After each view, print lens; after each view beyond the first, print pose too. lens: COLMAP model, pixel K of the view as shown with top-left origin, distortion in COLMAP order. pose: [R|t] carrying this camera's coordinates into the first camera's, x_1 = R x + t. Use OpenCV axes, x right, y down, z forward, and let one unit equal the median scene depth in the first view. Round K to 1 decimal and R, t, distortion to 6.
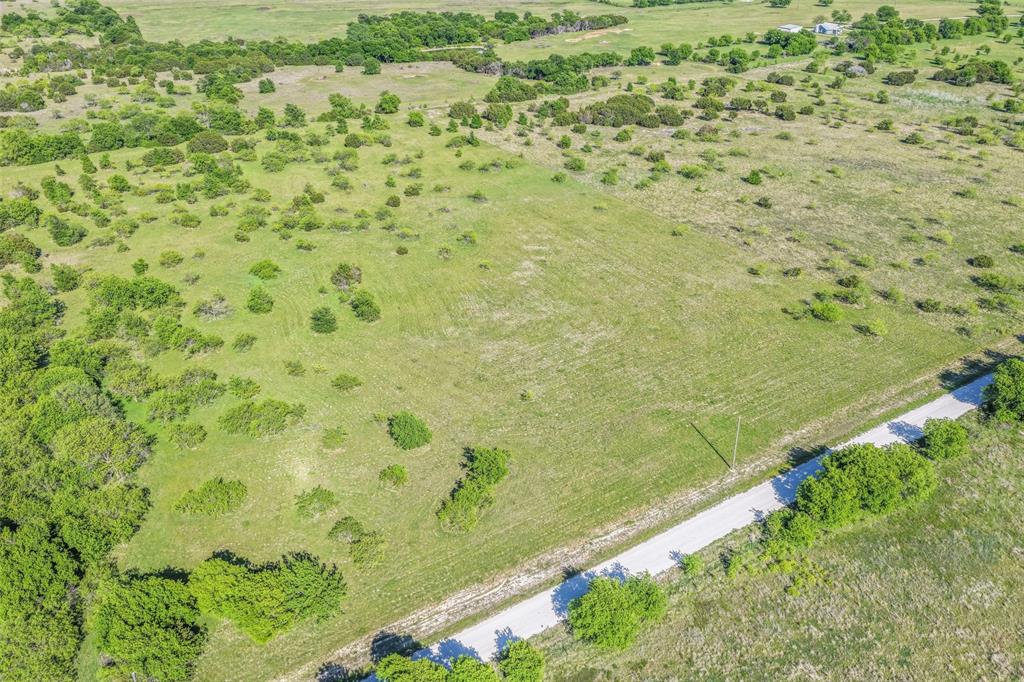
lens RADIAL K [[921.8, 0, 558.7], [0, 921.8, 342.6], [0, 0, 1]] dist [-0.017017, 0.055714]
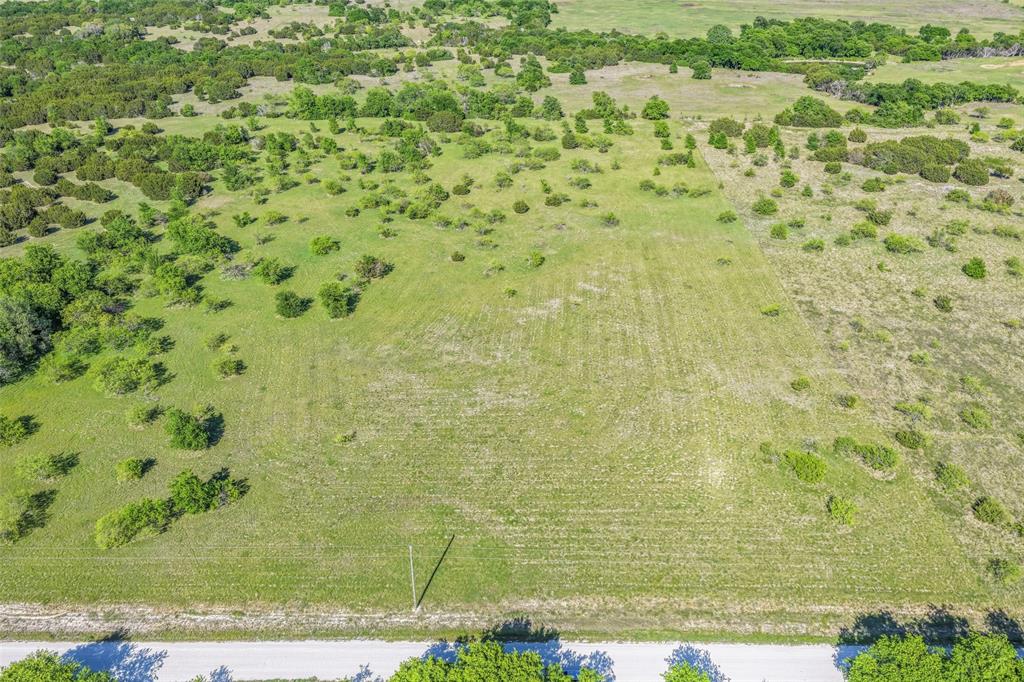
lens RADIAL K [[921.8, 0, 558.7], [0, 921.8, 342.6], [0, 0, 1]] dist [-0.017017, 0.055714]
pose [[0.805478, 0.259983, -0.532554, 0.329935], [-0.262027, 0.962261, 0.073448, -0.085021], [0.531551, 0.080383, 0.843203, 0.206047]]
